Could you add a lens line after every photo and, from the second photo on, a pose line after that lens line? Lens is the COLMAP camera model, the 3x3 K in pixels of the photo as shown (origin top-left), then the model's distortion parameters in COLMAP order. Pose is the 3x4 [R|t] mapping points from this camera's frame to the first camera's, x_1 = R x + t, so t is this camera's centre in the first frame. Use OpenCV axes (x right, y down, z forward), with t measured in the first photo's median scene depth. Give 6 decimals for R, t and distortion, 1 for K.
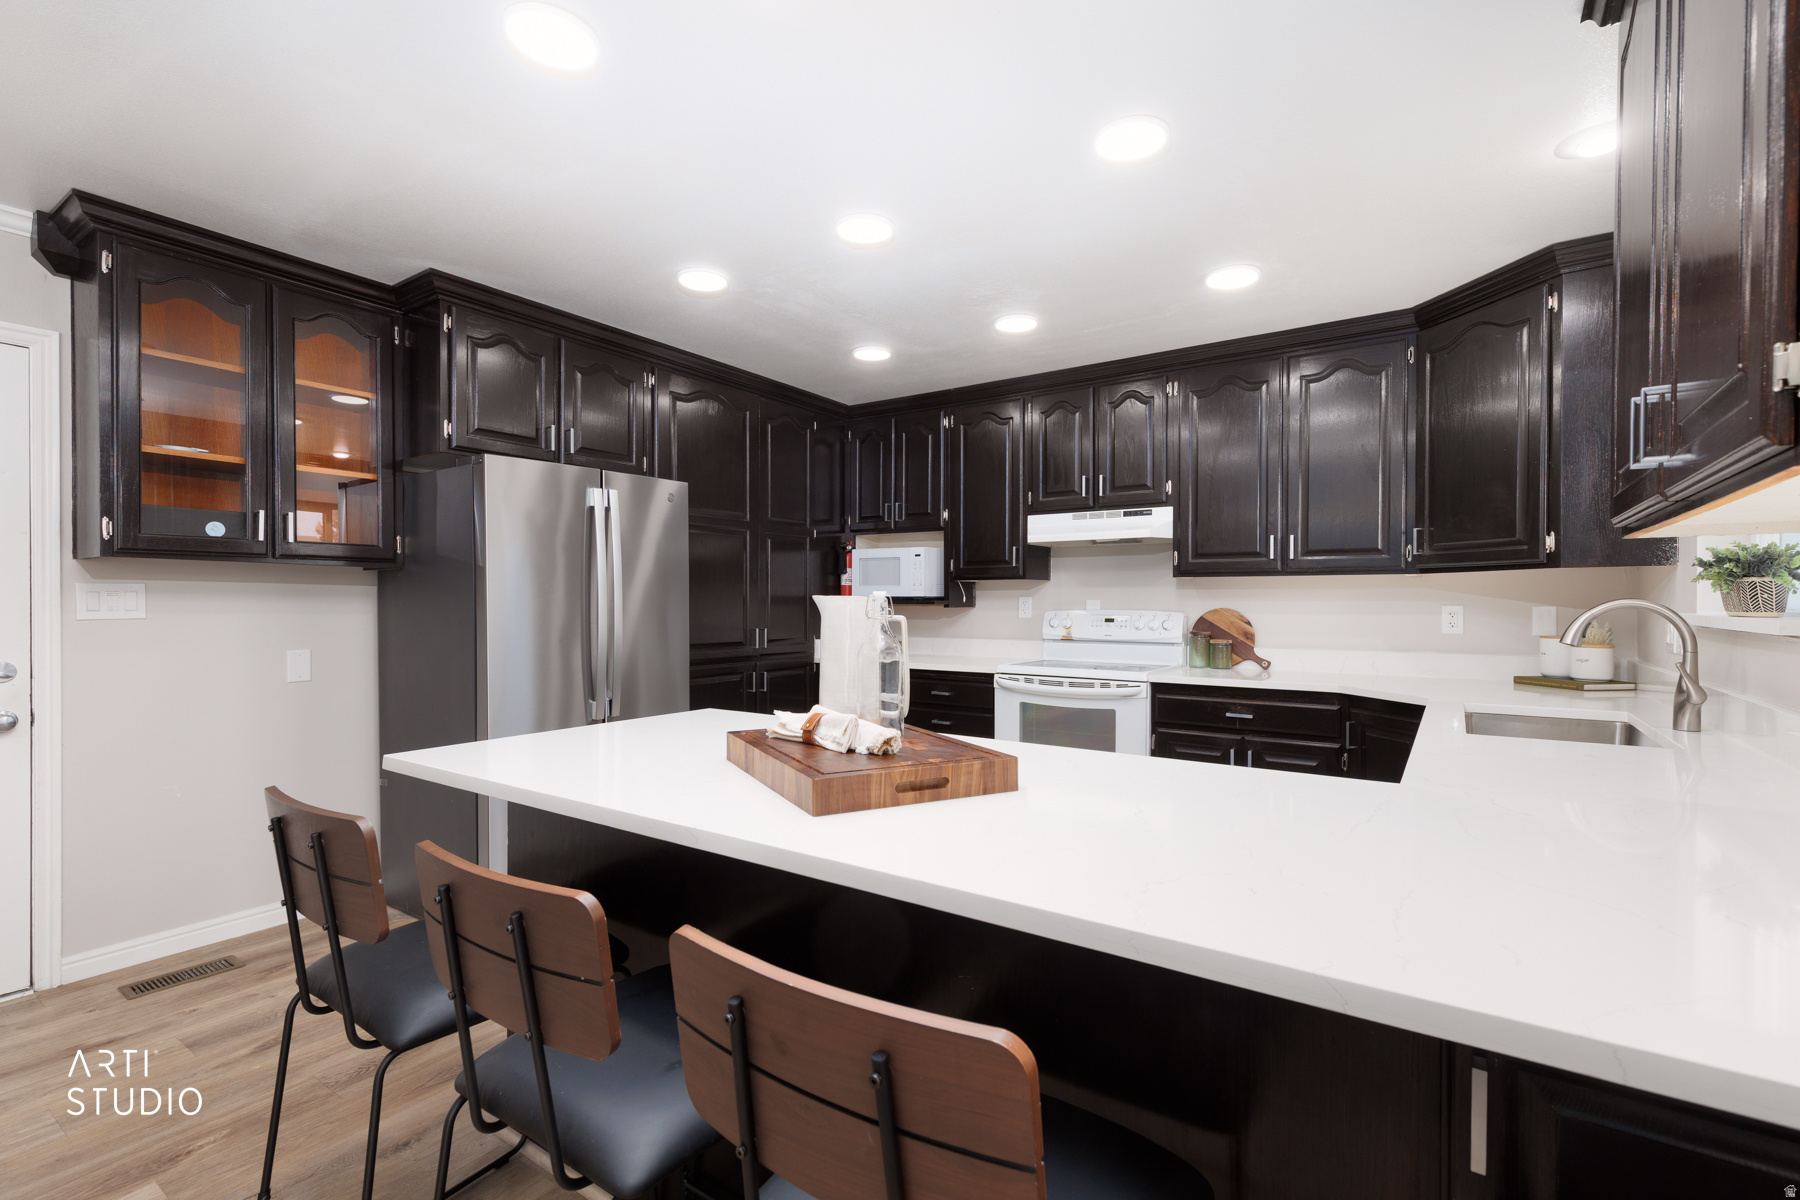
lens RADIAL K [[819.2, 0, 894.9], [0, 819.2, 610.7], [0, 0, 1]] dist [0.002643, 0.000177]
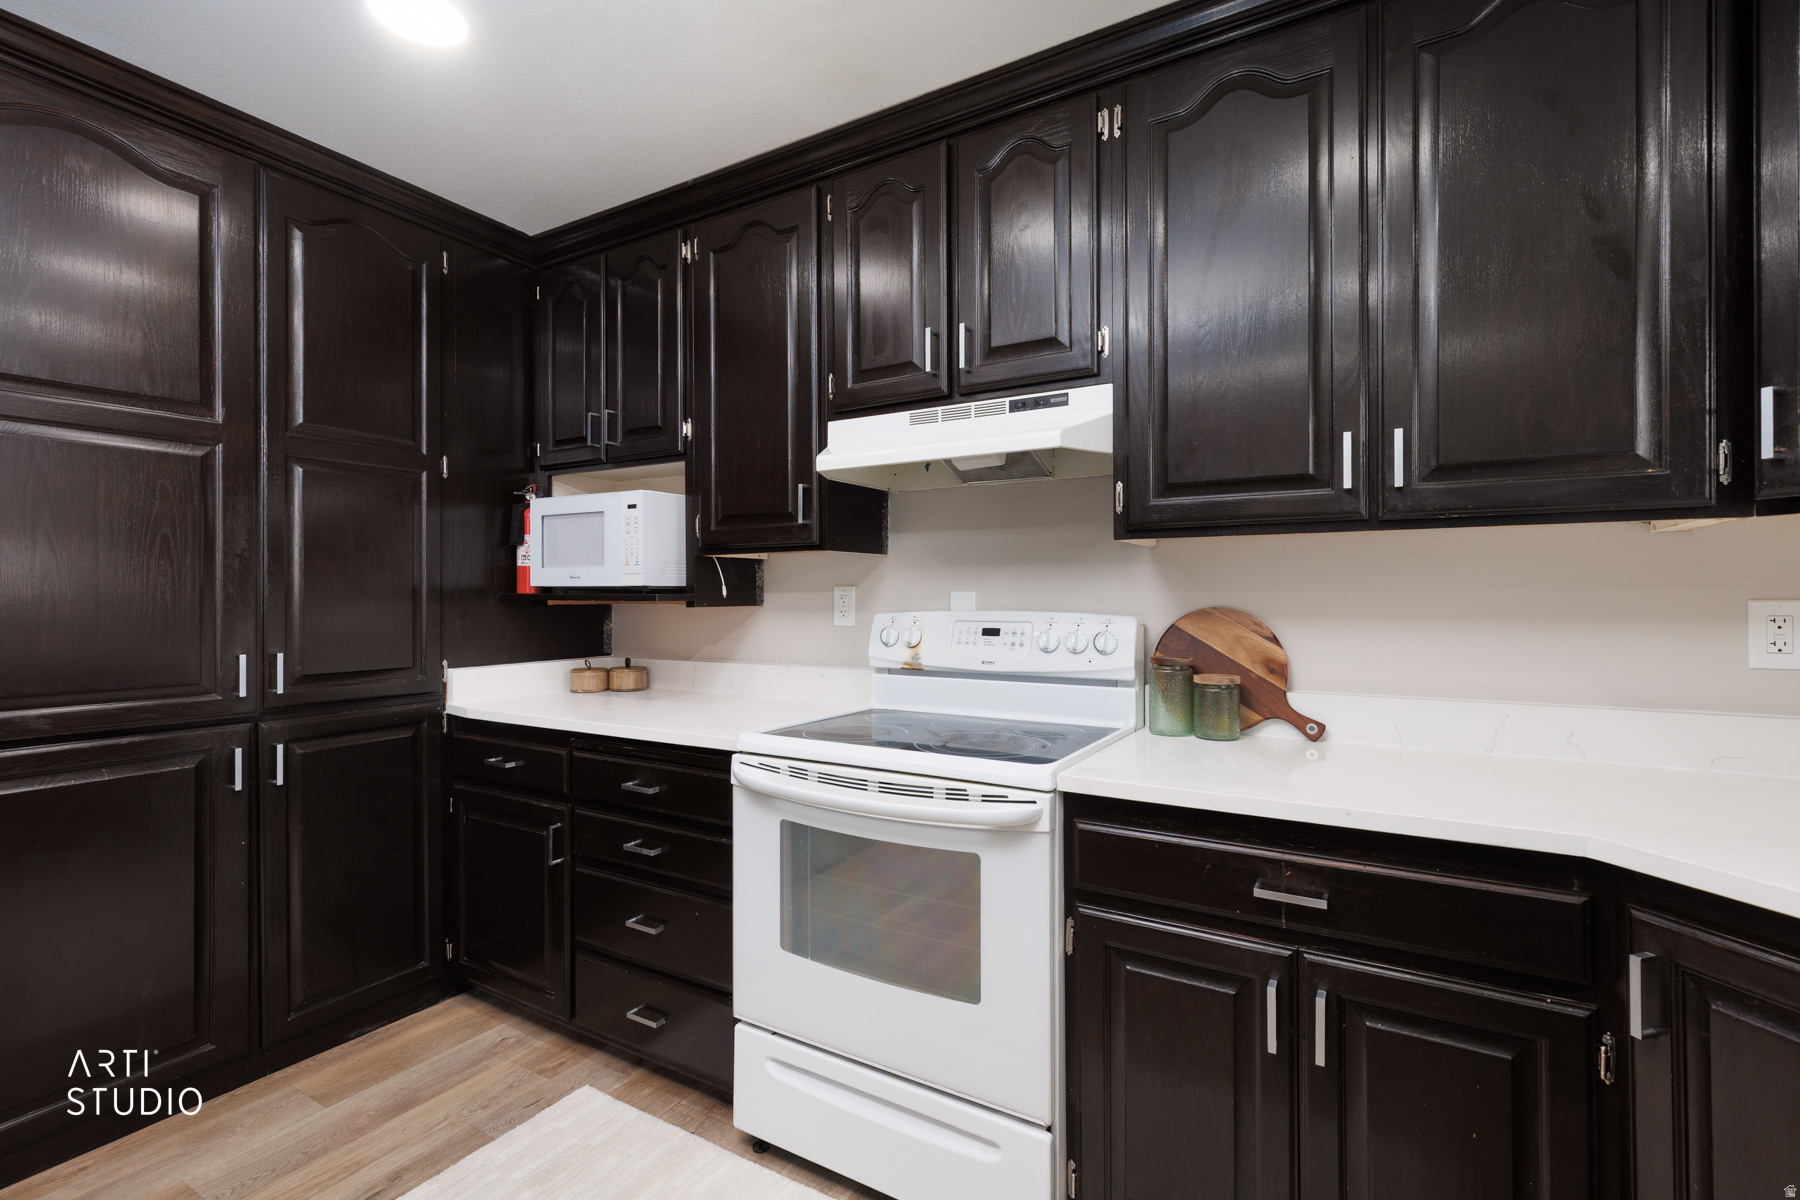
lens RADIAL K [[819.2, 0, 901.5], [0, 819.2, 593.4], [0, 0, 1]] dist [0.002643, 0.000177]
pose [[0.997759, -0.003342, 0.066831, 0.182489], [0.004273, 0.999896, -0.013795, -0.005301], [-0.066778, 0.014050, 0.997669, 0.529622]]
